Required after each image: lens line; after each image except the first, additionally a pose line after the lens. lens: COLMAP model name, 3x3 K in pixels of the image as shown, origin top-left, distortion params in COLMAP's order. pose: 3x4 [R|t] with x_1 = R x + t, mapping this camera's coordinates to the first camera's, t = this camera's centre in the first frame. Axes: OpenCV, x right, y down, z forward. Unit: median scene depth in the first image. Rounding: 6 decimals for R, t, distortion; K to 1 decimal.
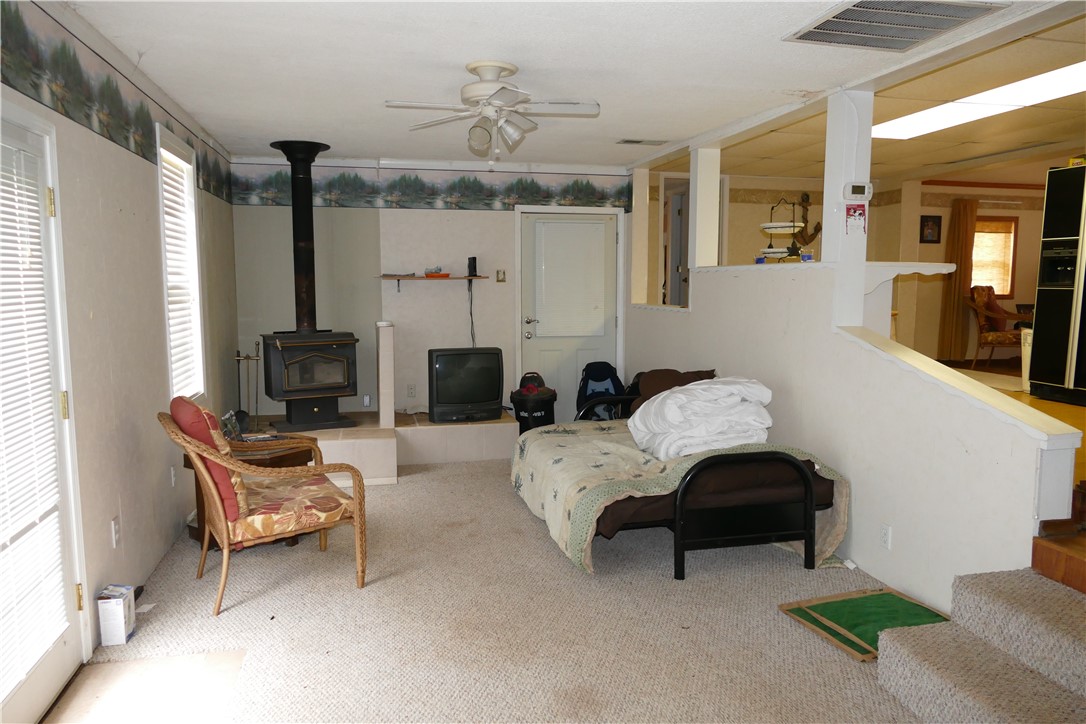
lens RADIAL K [[773.7, 0, 542.0], [0, 773.7, 360.0], [0, 0, 1]] dist [-0.012174, -0.001134]
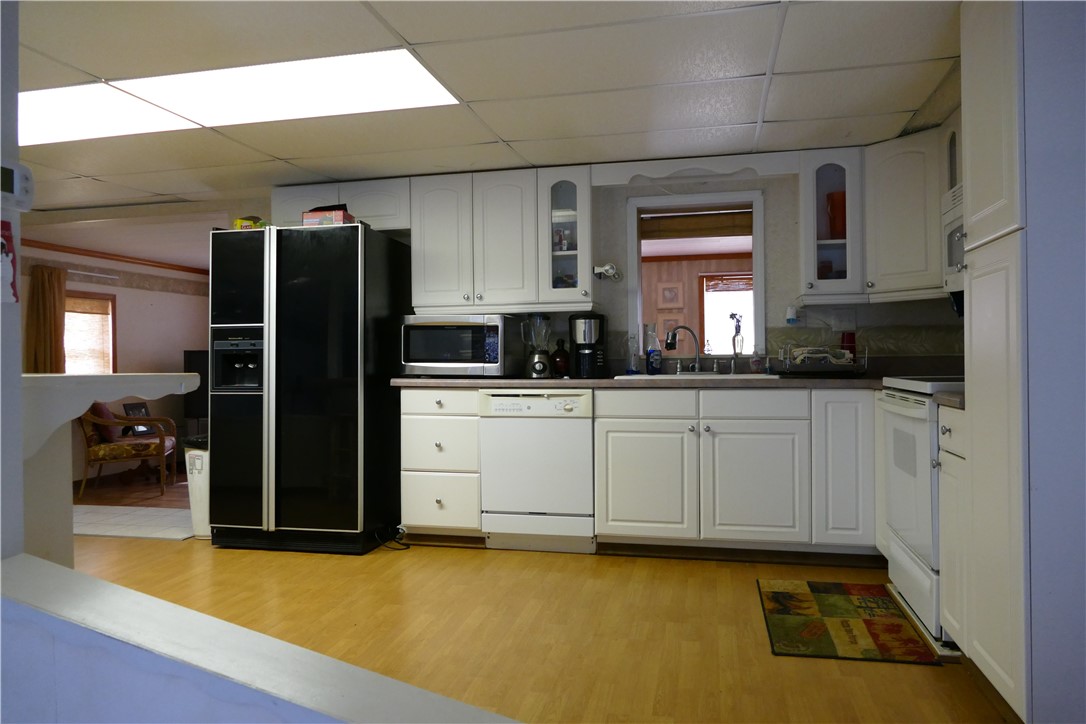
lens RADIAL K [[773.7, 0, 540.3], [0, 773.7, 361.8], [0, 0, 1]] dist [-0.012174, -0.001134]
pose [[0.431266, -0.011457, 0.902152, 0.111467], [0.104064, 0.993877, -0.037125, -0.053912], [-0.896203, 0.109892, 0.429818, 0.351164]]
